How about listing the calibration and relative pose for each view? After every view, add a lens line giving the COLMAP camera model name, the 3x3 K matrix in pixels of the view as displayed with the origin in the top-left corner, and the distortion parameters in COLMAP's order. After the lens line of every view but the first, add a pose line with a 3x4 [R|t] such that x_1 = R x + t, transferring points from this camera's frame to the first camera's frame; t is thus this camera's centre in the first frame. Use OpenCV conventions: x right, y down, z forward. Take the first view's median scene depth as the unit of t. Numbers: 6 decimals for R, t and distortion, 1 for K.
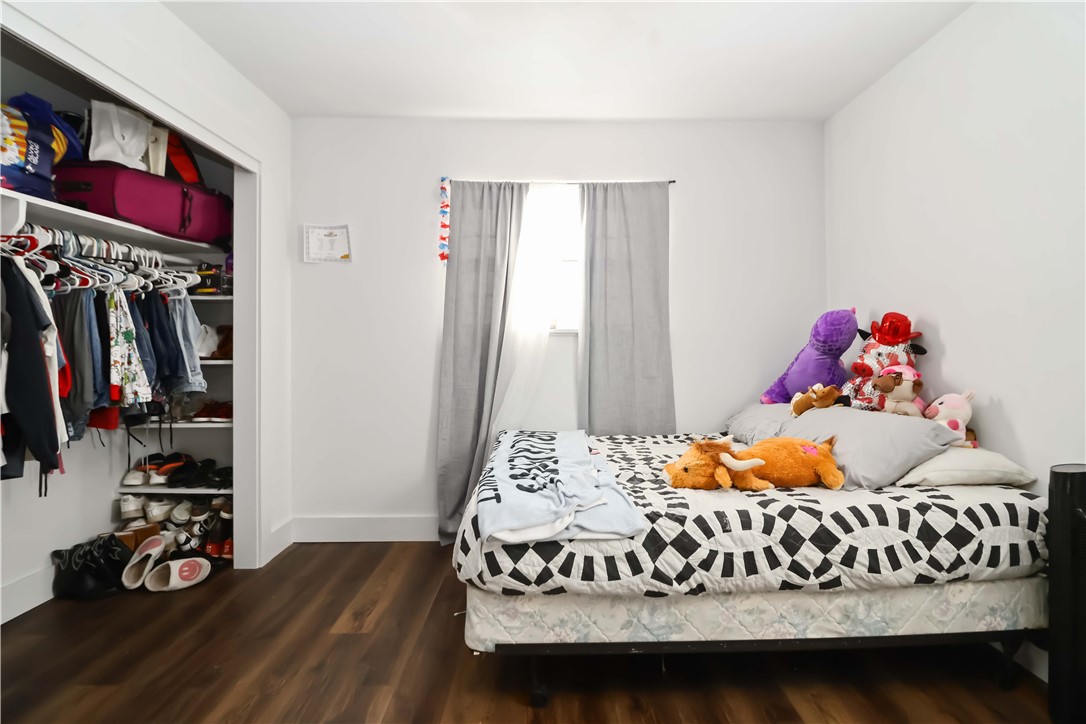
lens RADIAL K [[496.8, 0, 554.4], [0, 496.8, 347.7], [0, 0, 1]] dist [-0.009767, -0.007114]
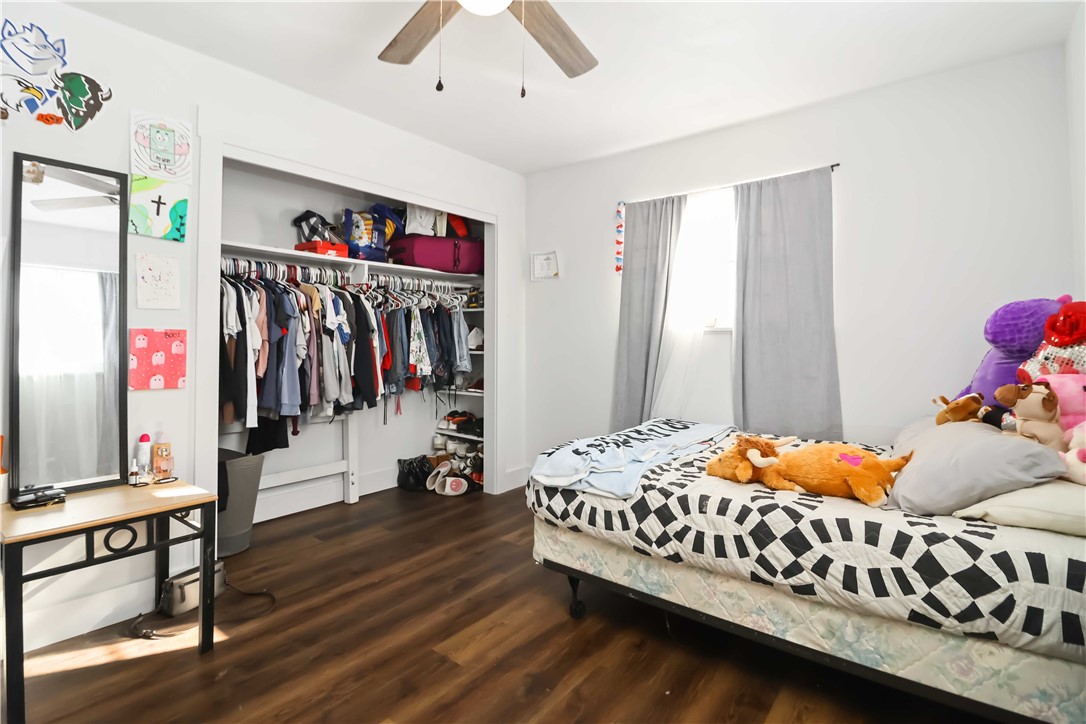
lens RADIAL K [[496.8, 0, 554.4], [0, 496.8, 347.7], [0, 0, 1]] dist [-0.009767, -0.007114]
pose [[0.781862, 0.013201, -0.623312, 0.639752], [-0.010193, 0.999913, 0.008390, -0.001042], [0.623369, -0.000206, 0.781928, -0.054926]]
